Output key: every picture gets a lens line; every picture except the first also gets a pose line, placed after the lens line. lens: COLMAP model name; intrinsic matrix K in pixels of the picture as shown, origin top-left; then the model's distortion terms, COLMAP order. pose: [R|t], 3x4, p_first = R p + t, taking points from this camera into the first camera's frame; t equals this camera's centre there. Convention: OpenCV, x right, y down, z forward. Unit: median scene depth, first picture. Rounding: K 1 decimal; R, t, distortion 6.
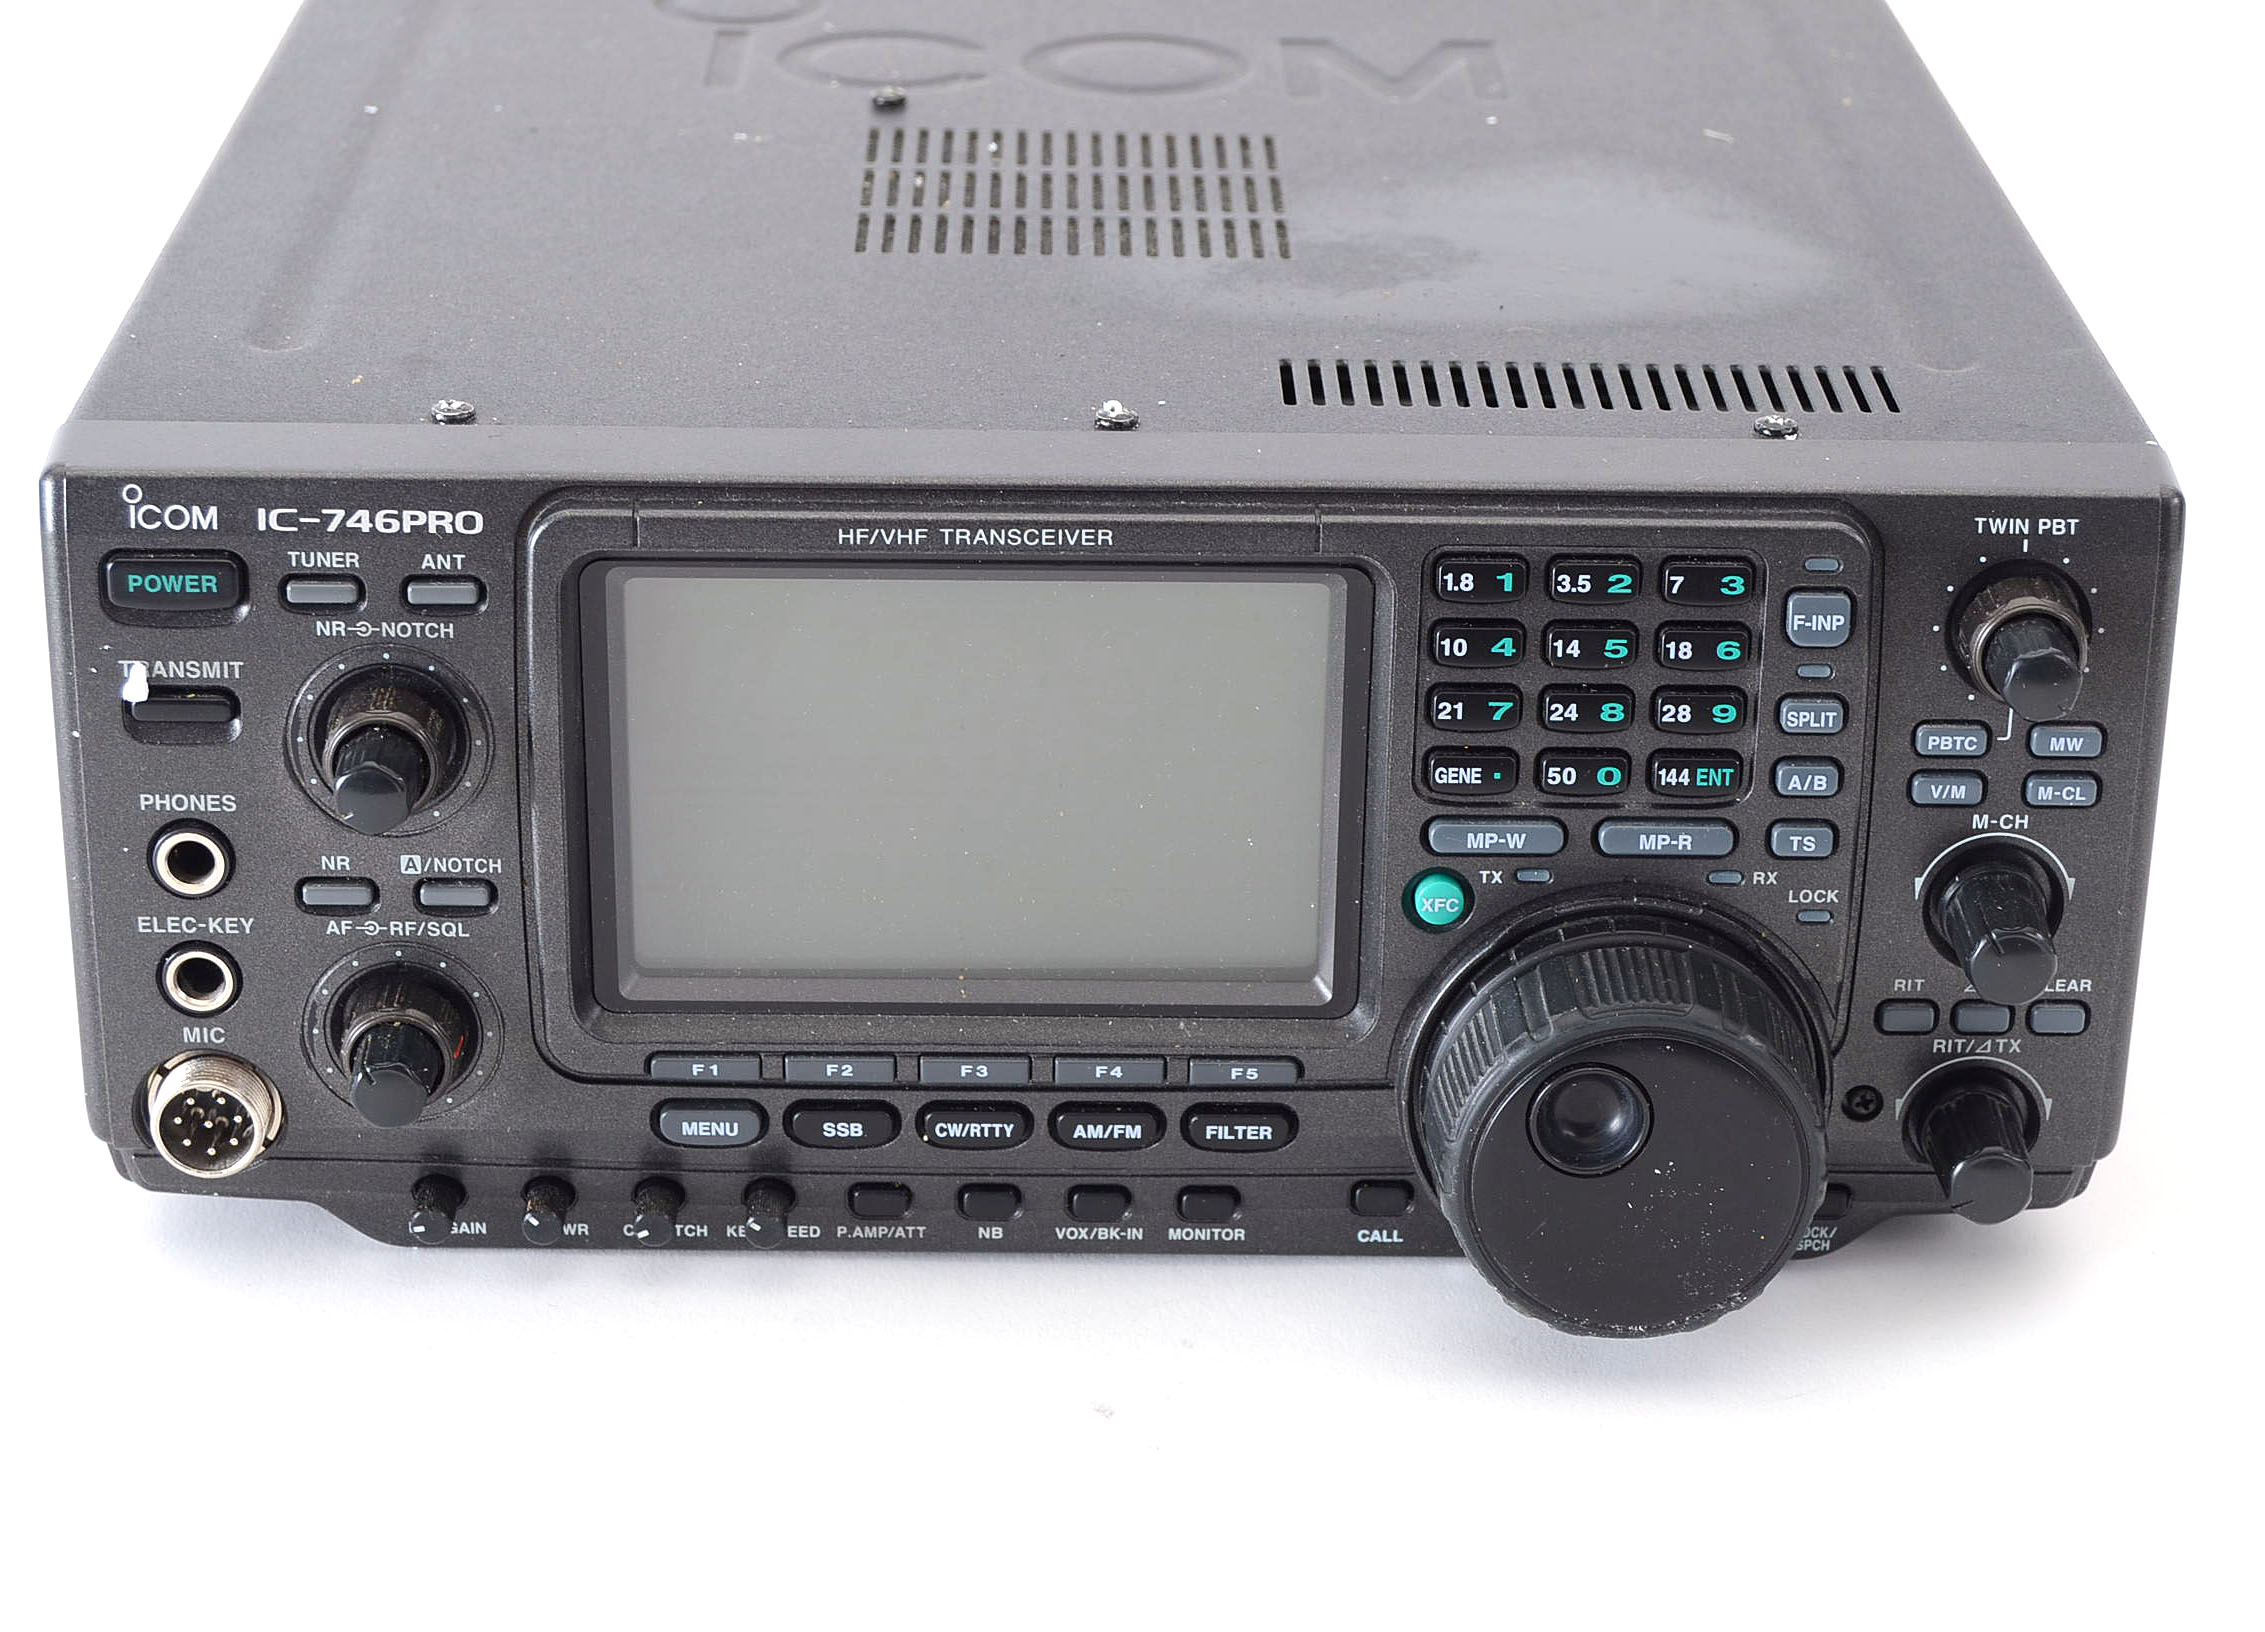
lens RADIAL K [[4676.4, 0, 1113.1], [0, 4676.4, 820.9], [0, 0, 1]] dist [0.004645, 0.000000]
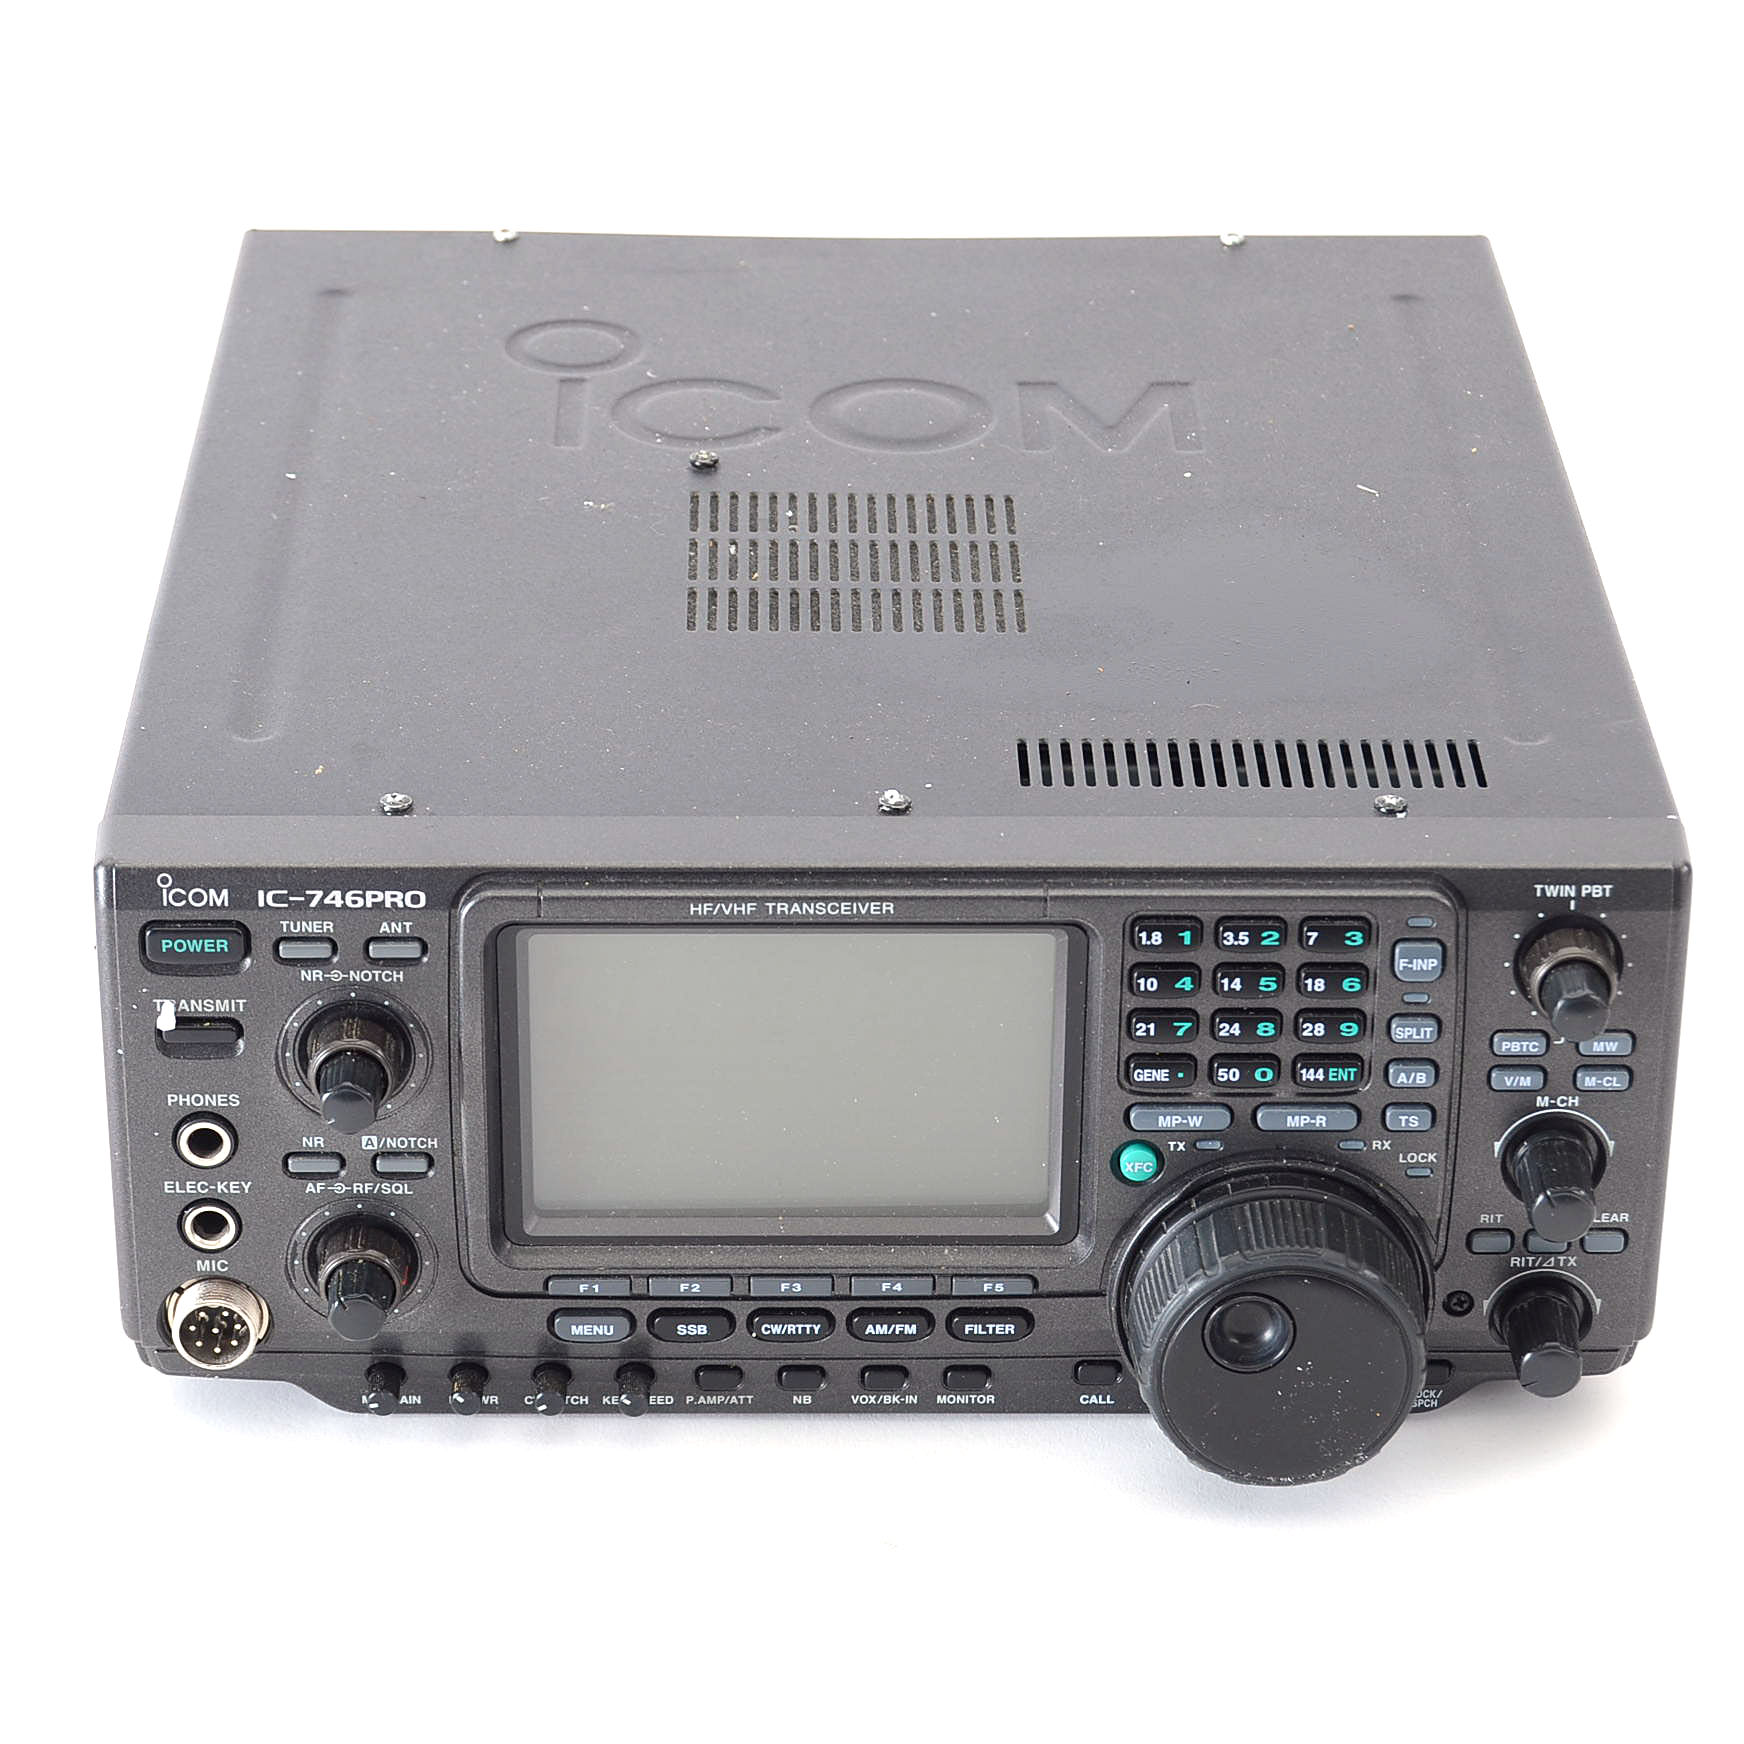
lens RADIAL K [[5400.2, 0, 875.8], [0, 5400.2, 867.7], [0, 0, 1]] dist [0.042170, 0.000000]
pose [[0.999955, -0.007222, 0.006218, -0.014408], [0.006780, 0.997635, 0.068401, -0.173401], [-0.006697, -0.068356, 0.997639, -0.535716]]
